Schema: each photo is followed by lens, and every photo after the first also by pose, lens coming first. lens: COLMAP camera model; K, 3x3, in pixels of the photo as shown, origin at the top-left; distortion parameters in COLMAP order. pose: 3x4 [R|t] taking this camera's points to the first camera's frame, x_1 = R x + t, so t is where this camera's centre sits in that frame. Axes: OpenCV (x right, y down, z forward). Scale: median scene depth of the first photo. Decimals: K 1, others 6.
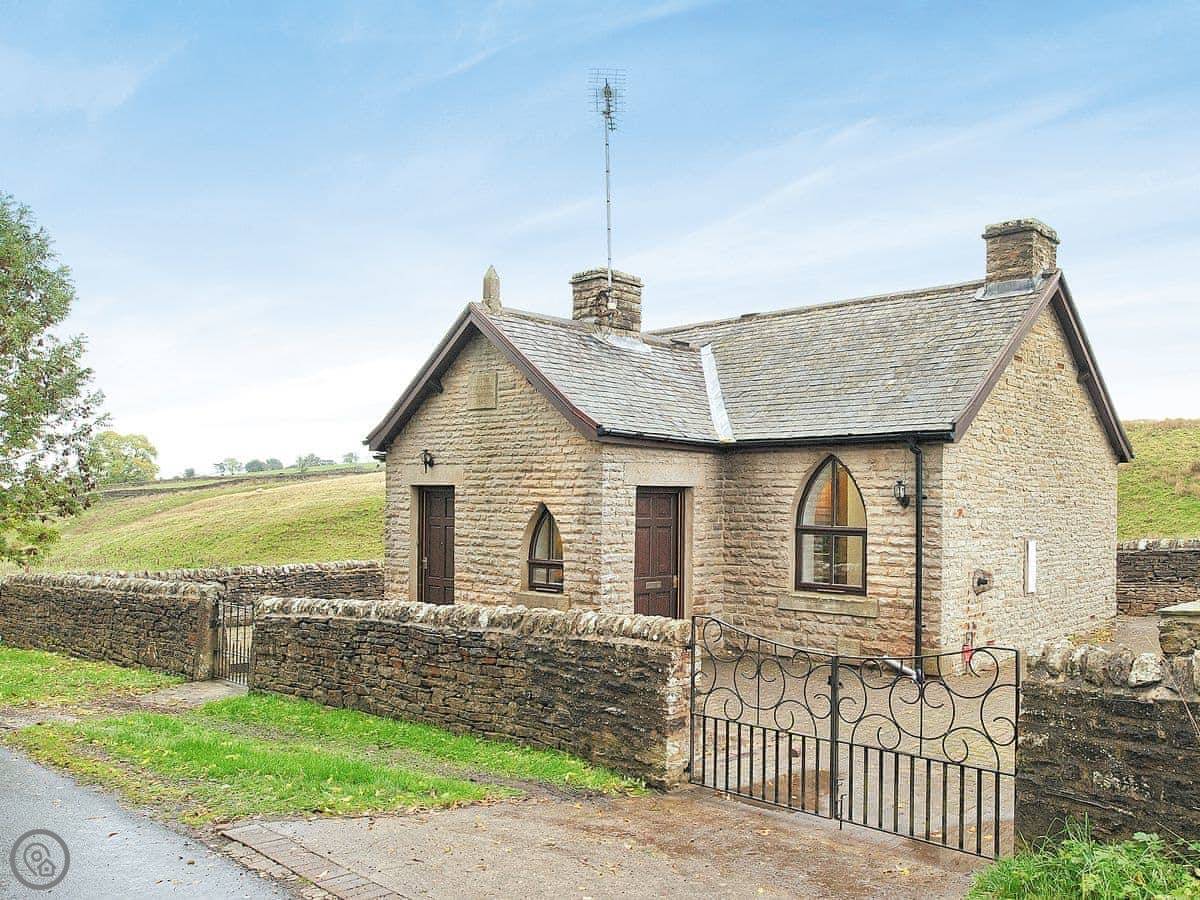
lens RADIAL K [[1004.2, 0, 603.1], [0, 1004.2, 453.7], [0, 0, 1]] dist [-0.010763, -0.000187]
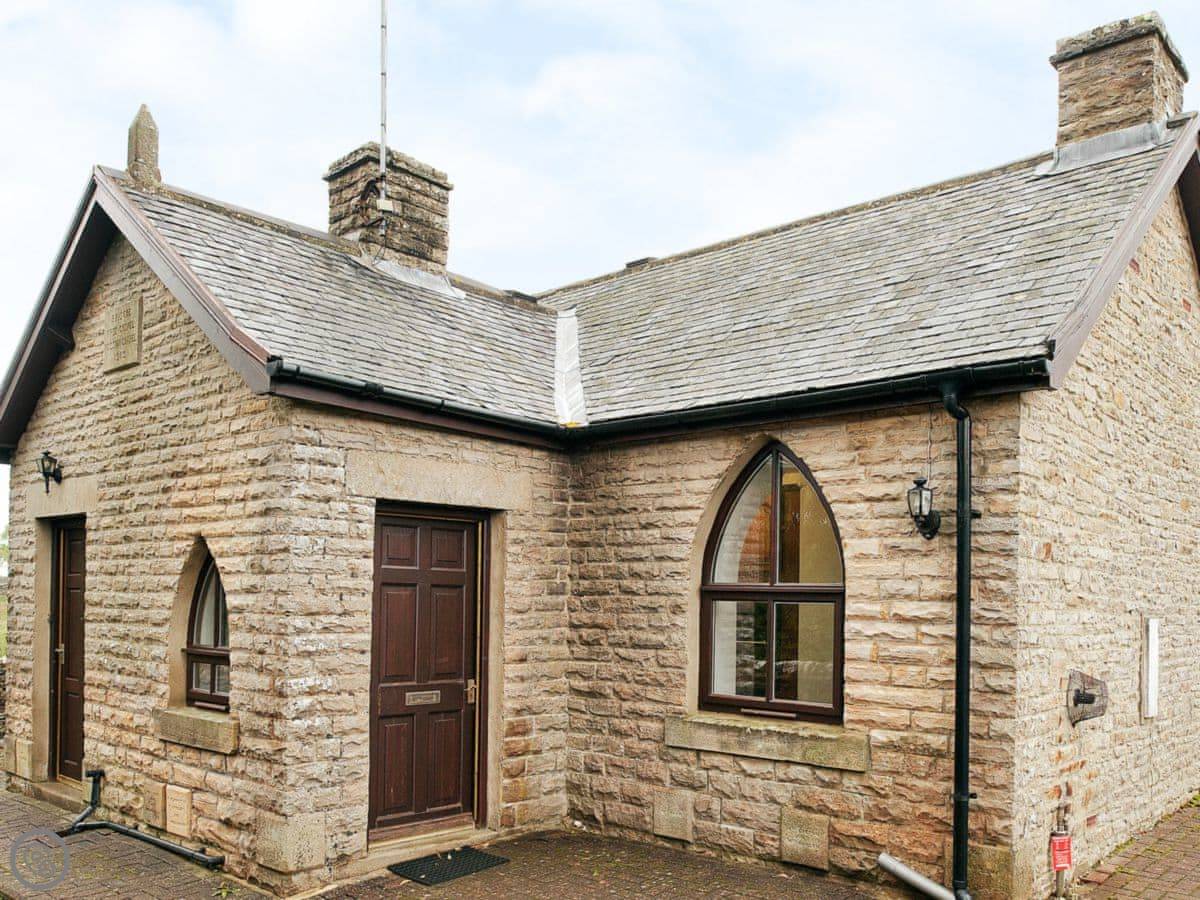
lens RADIAL K [[1004.2, 0, 523.3], [0, 1004.2, 557.8], [0, 0, 1]] dist [-0.010763, -0.000187]
pose [[0.999903, 0.005739, -0.012705, 0.107112], [-0.005665, 0.999967, 0.005880, 0.055332], [0.012739, -0.005807, 0.999902, 0.483093]]
